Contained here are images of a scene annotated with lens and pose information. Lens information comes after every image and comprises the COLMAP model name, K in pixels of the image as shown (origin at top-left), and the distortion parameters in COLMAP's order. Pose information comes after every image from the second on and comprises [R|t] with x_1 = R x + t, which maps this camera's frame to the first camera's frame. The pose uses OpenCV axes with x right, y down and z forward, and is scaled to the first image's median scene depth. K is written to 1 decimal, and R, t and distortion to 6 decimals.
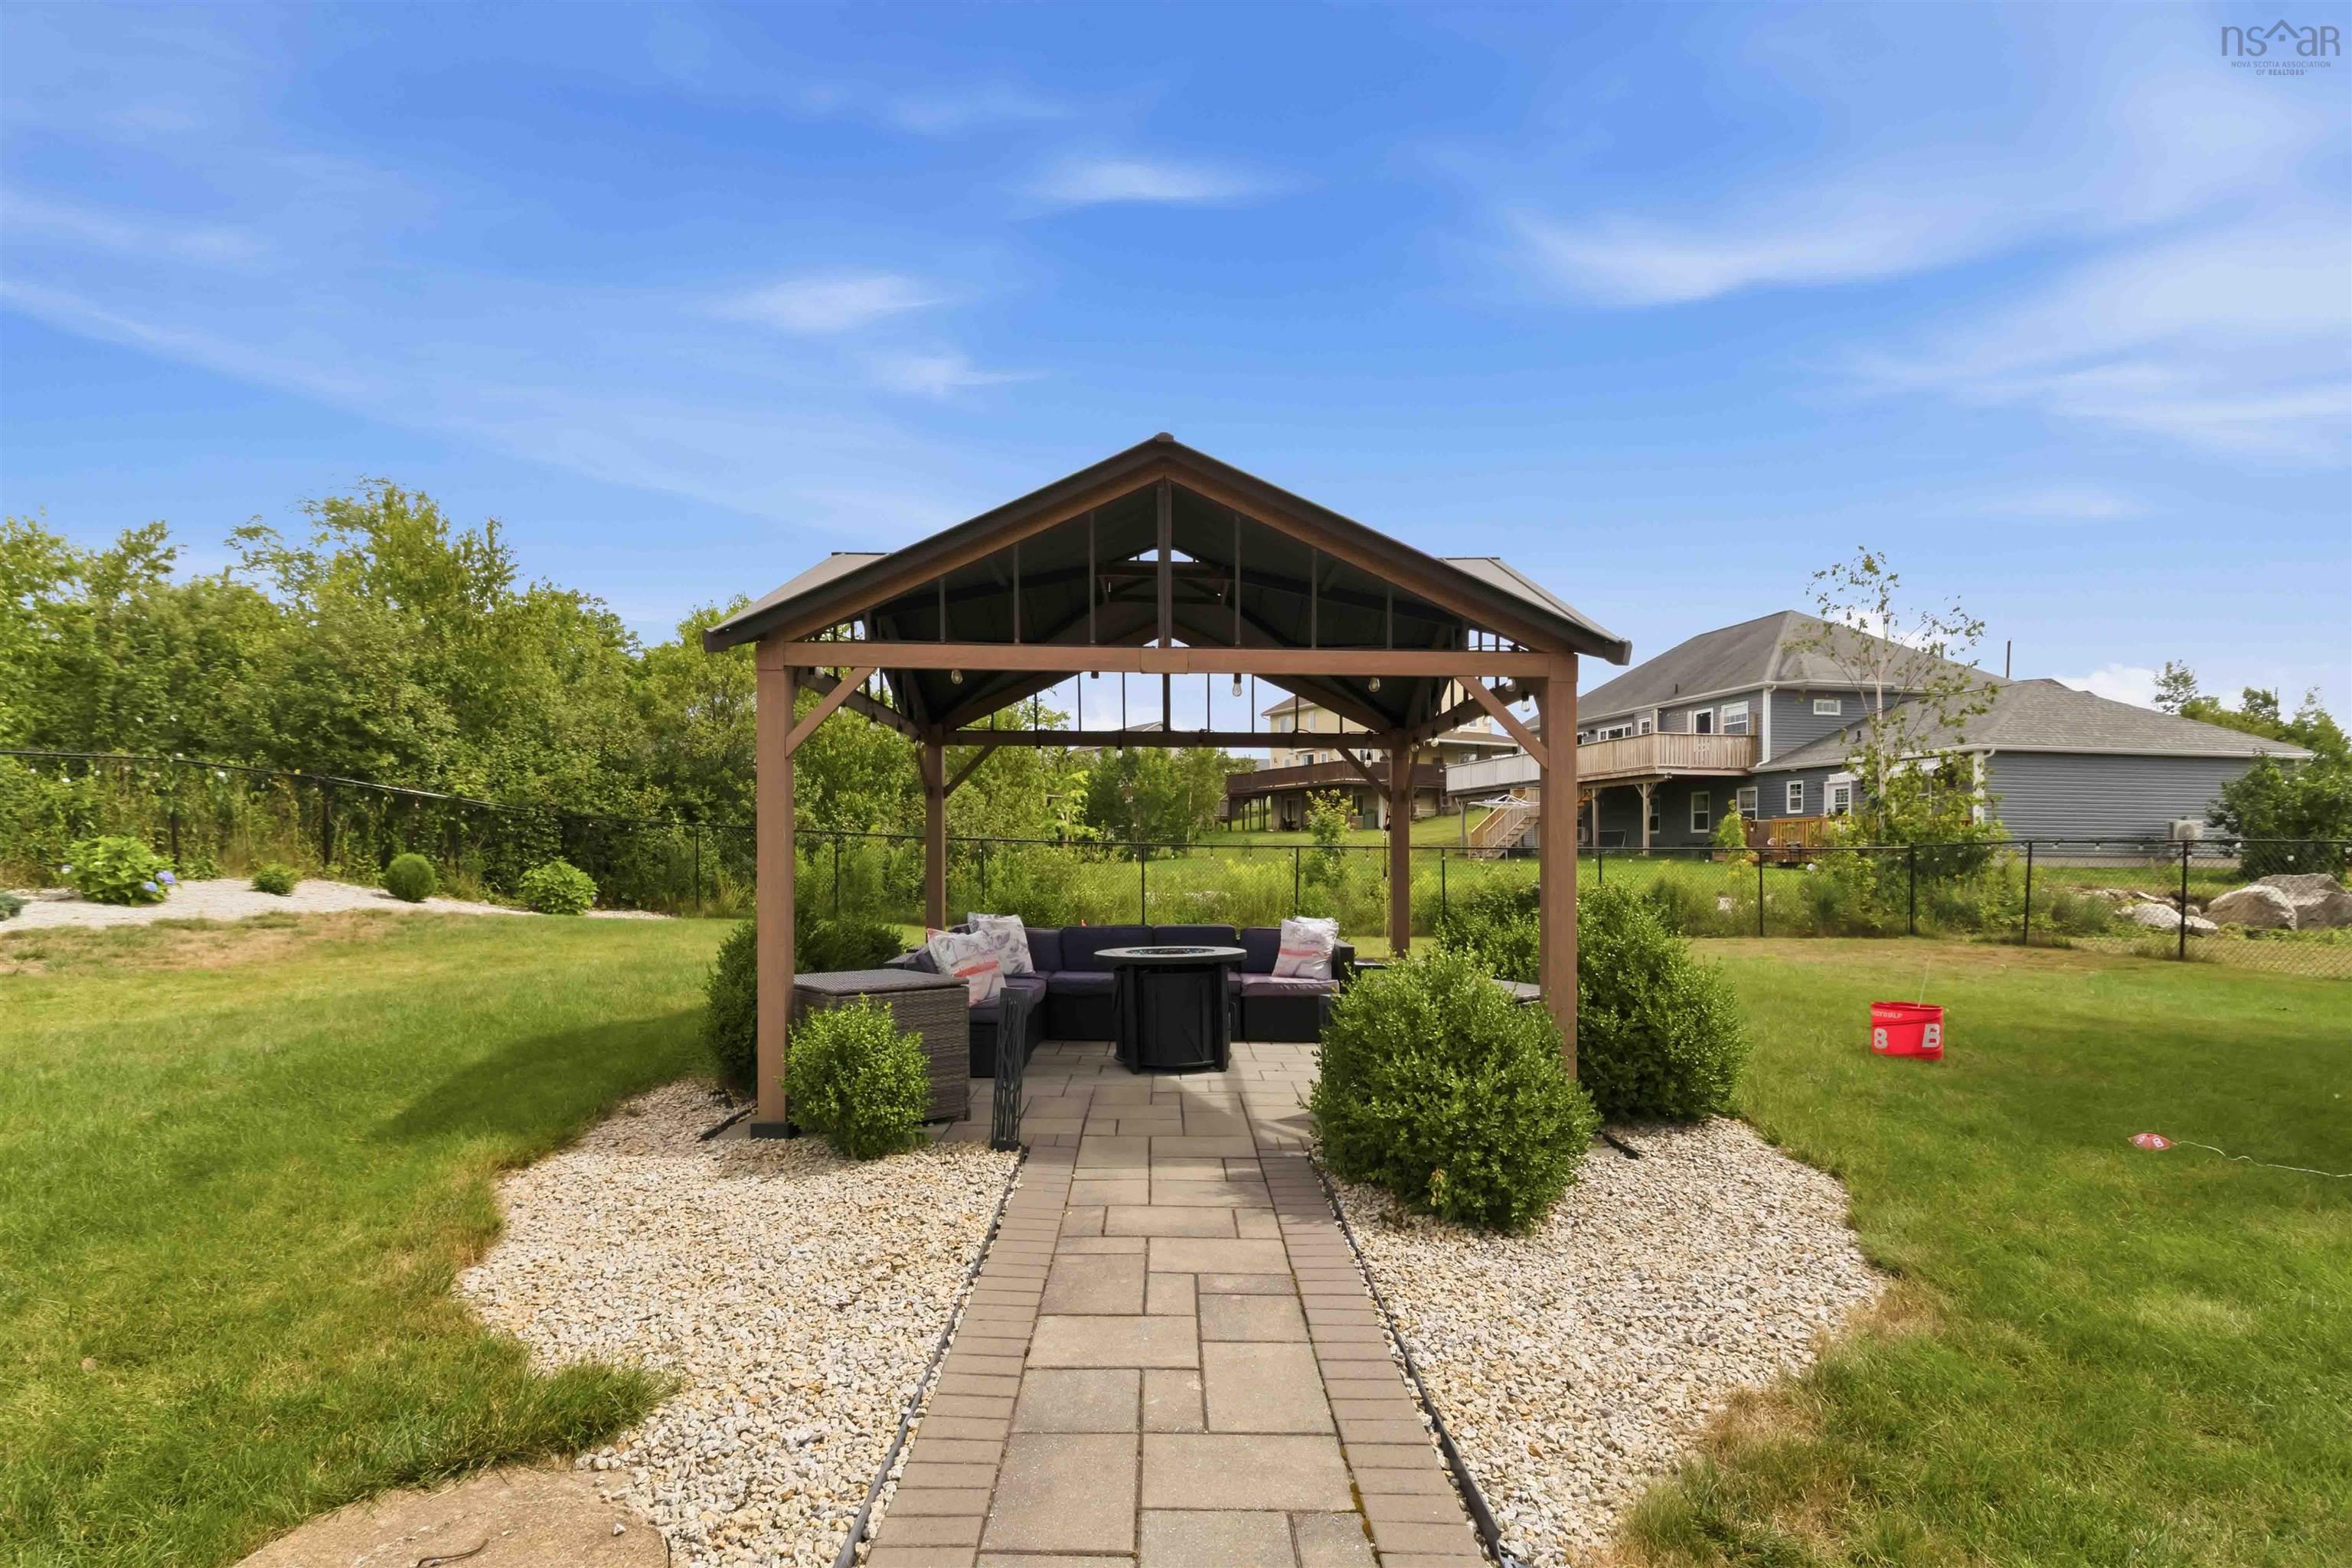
lens RADIAL K [[1082.0, 0, 1130.2], [0, 1082.0, 855.3], [0, 0, 1]] dist [-0.001610, -0.000608]
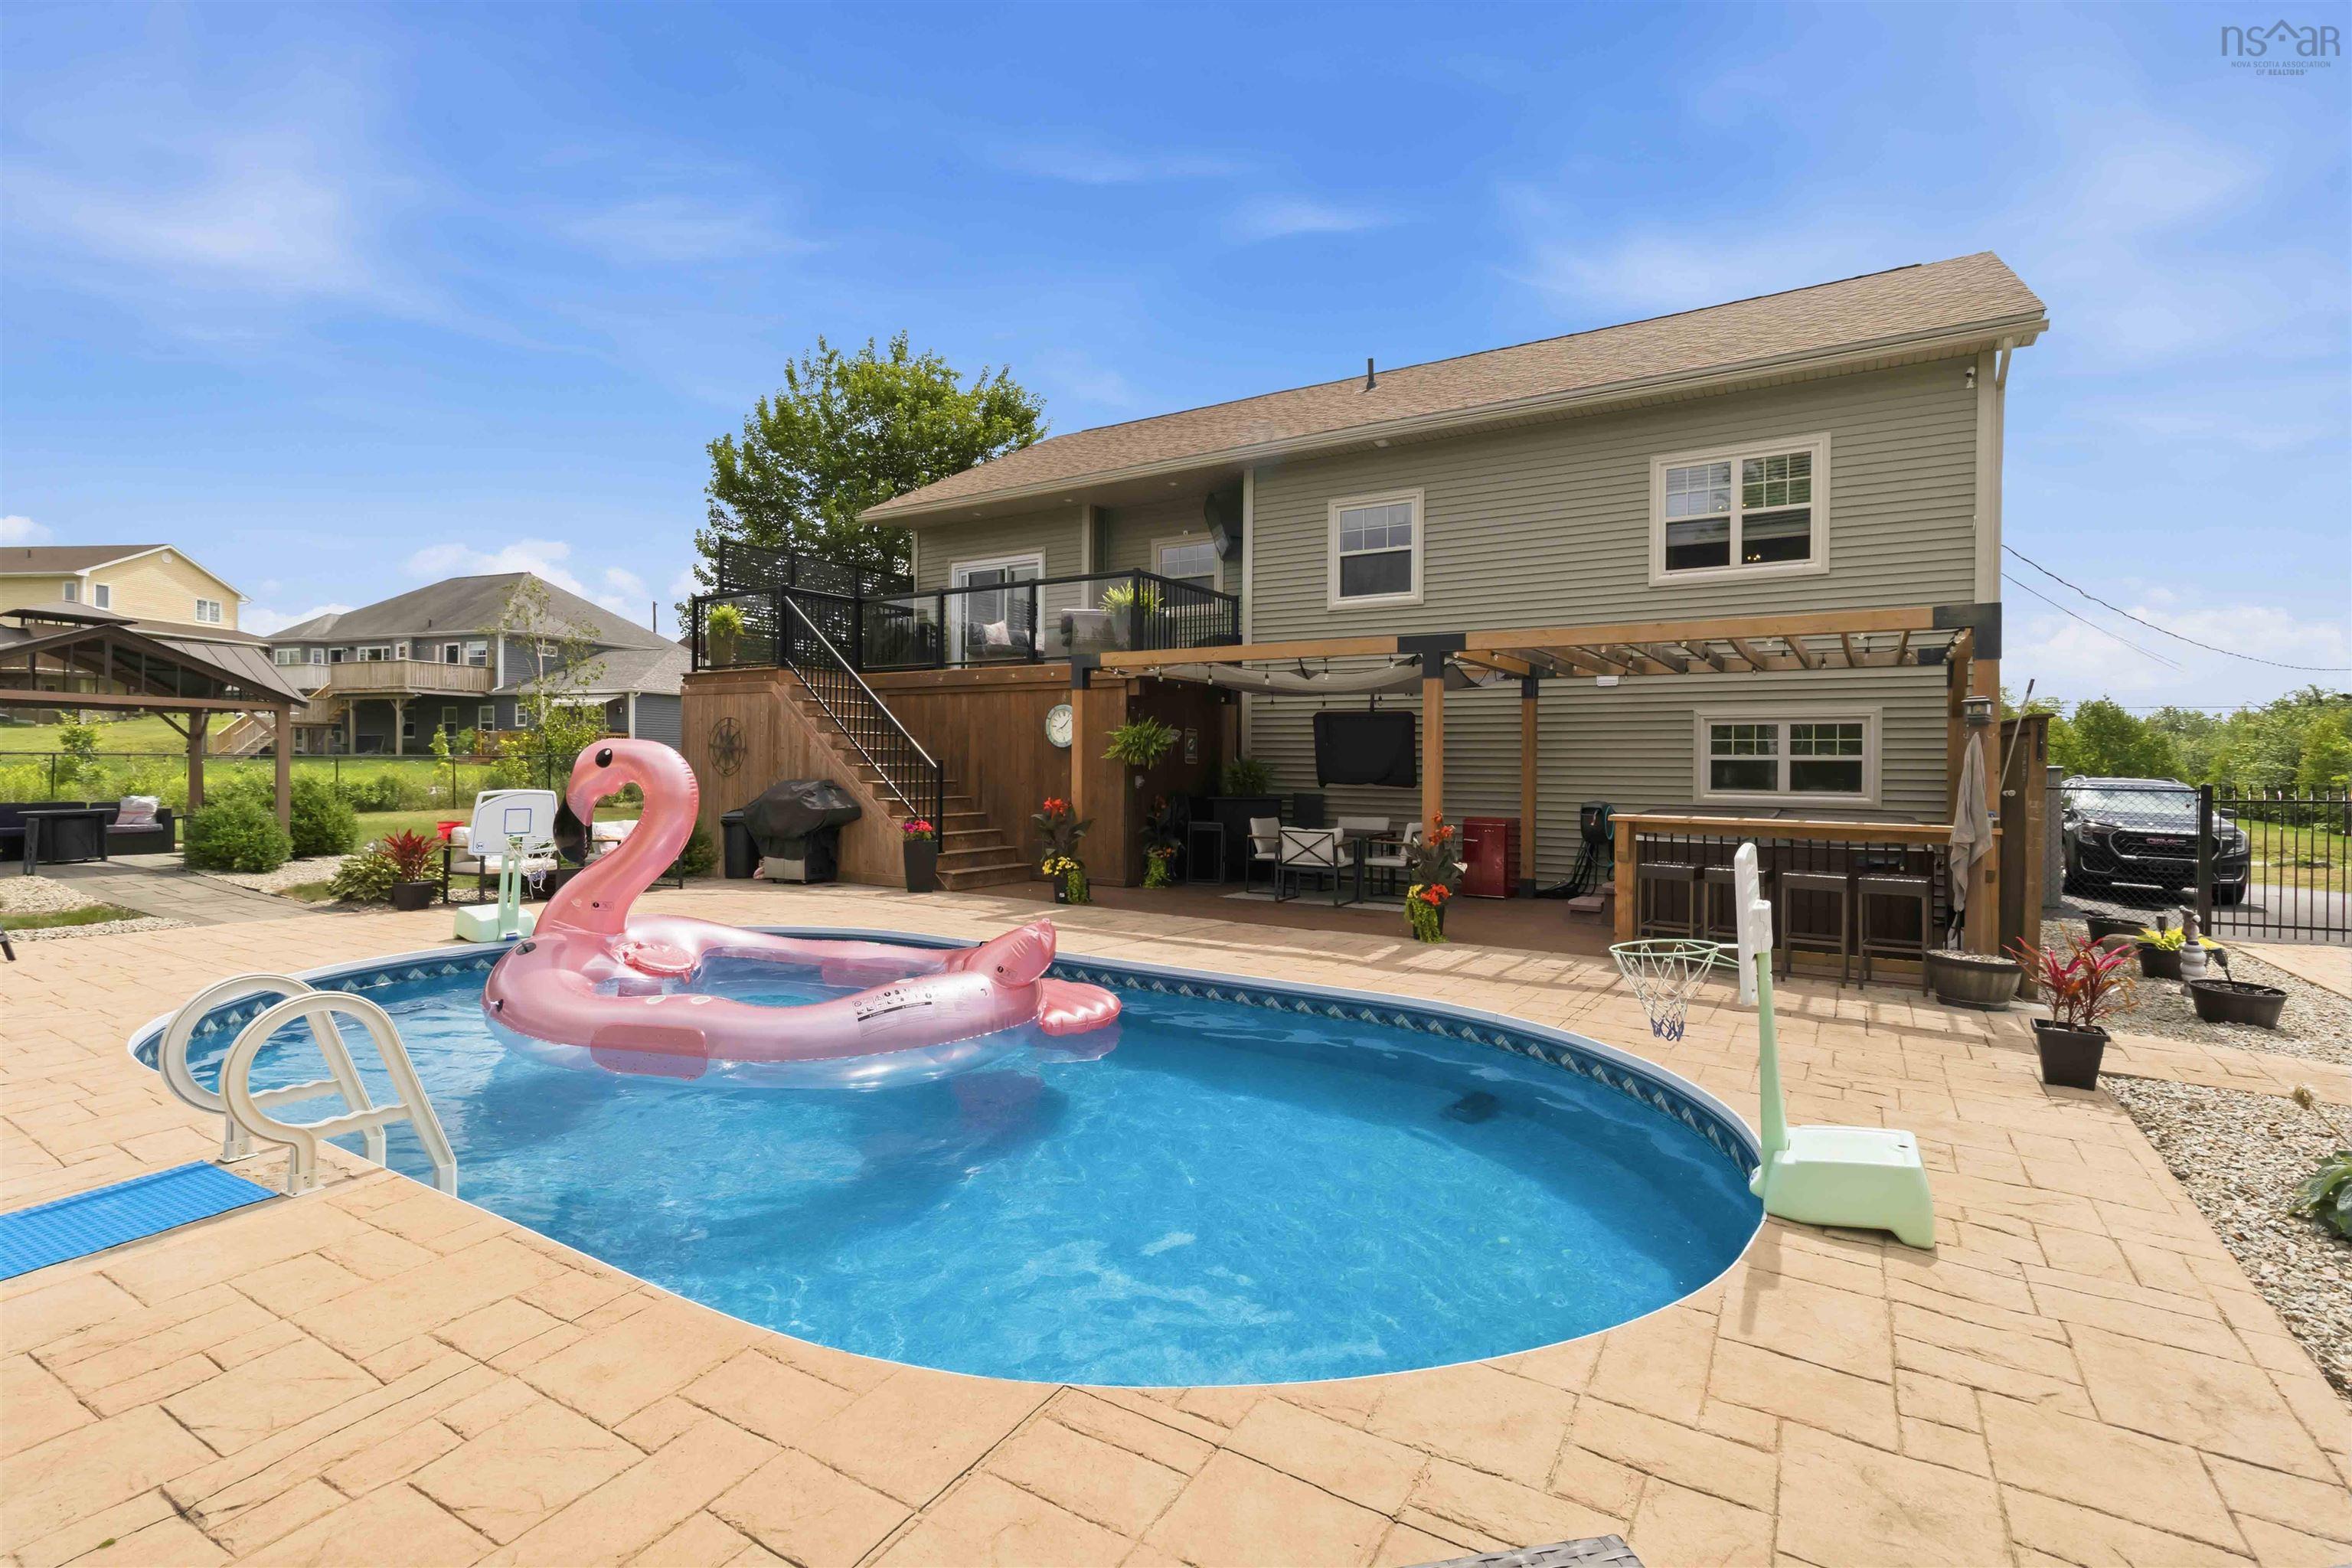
lens RADIAL K [[1082.0, 0, 1194.5], [0, 1082.0, 762.3], [0, 0, 1]] dist [-0.001610, -0.000608]
pose [[0.498540, -0.000885, 0.866866, -0.263431], [-0.007629, 0.999956, 0.005408, -0.013501], [-0.866833, -0.009309, 0.498511, -0.750980]]
